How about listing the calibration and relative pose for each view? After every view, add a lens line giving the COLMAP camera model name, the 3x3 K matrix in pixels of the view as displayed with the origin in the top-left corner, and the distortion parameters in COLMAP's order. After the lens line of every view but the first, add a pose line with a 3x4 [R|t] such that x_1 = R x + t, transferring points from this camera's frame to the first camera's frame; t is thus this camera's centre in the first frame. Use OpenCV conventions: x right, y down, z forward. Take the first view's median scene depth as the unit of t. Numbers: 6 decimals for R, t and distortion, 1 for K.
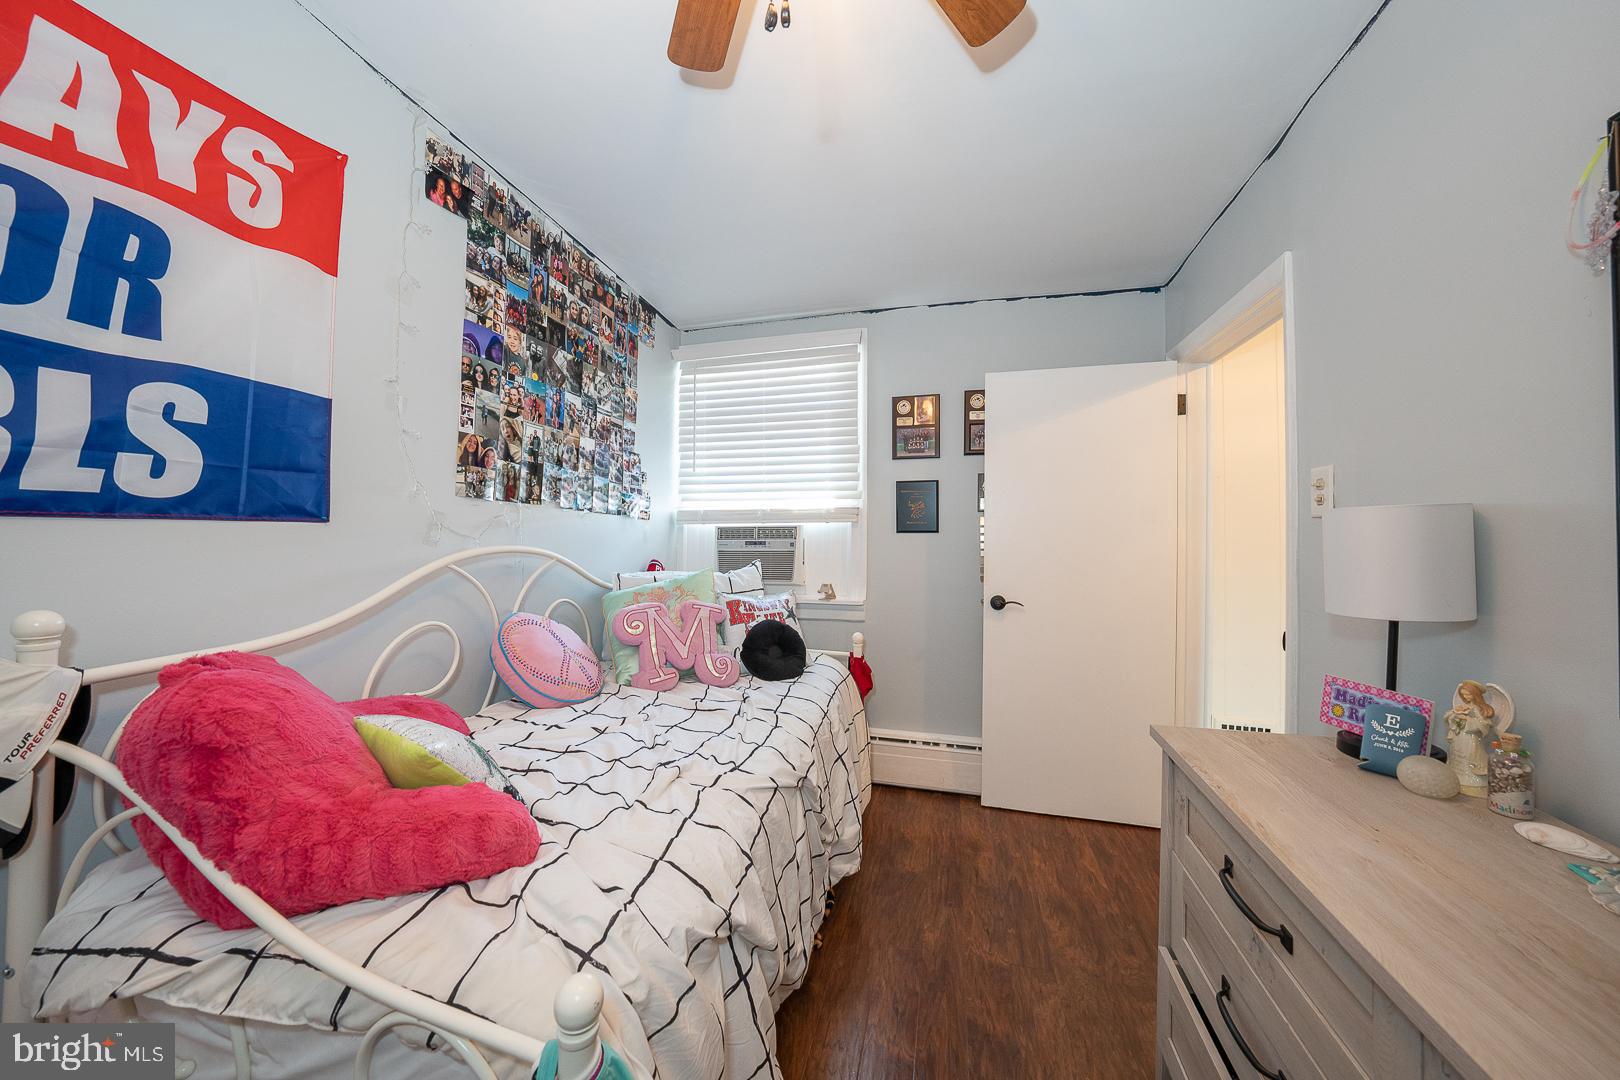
lens RADIAL K [[559.2, 0, 810.5], [0, 559.2, 543.4], [0, 0, 1]] dist [-0.025560, 0.004614]
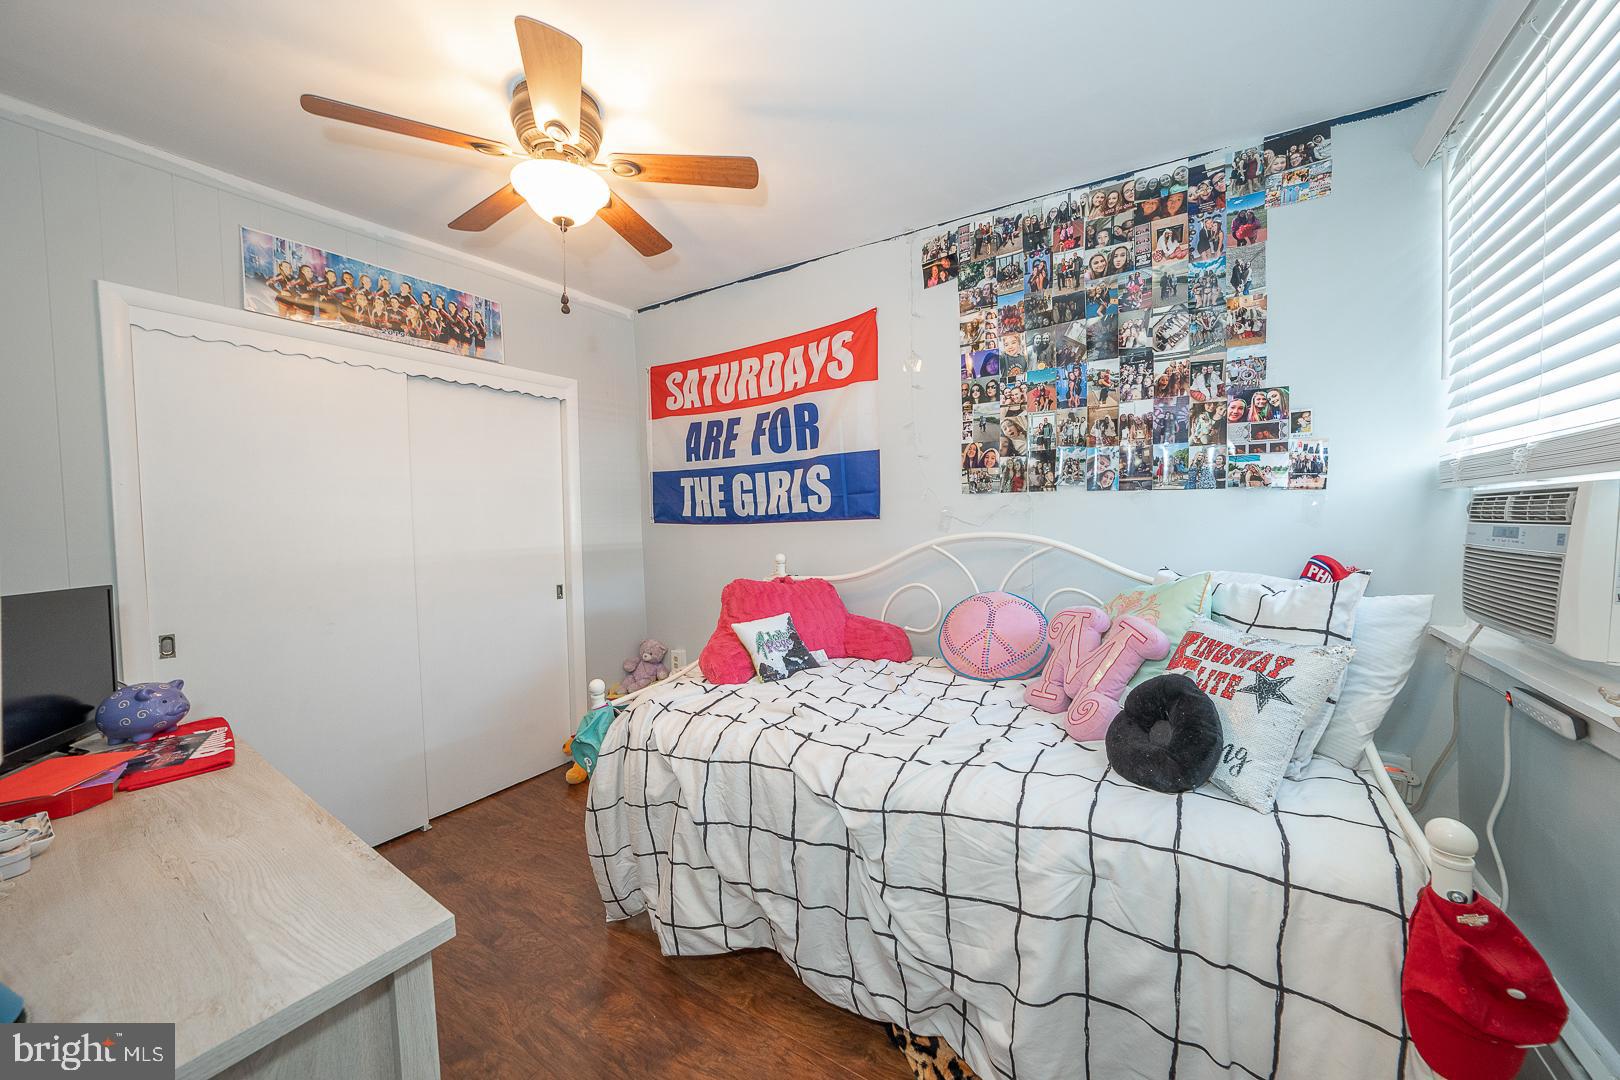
lens RADIAL K [[559.2, 0, 813.0], [0, 559.2, 539.6], [0, 0, 1]] dist [-0.025560, 0.004614]
pose [[-0.333097, 0.038542, -0.942104, 0.650453], [0.018779, 0.999237, 0.034240, -0.026415], [0.942706, -0.006287, -0.333567, 0.995371]]
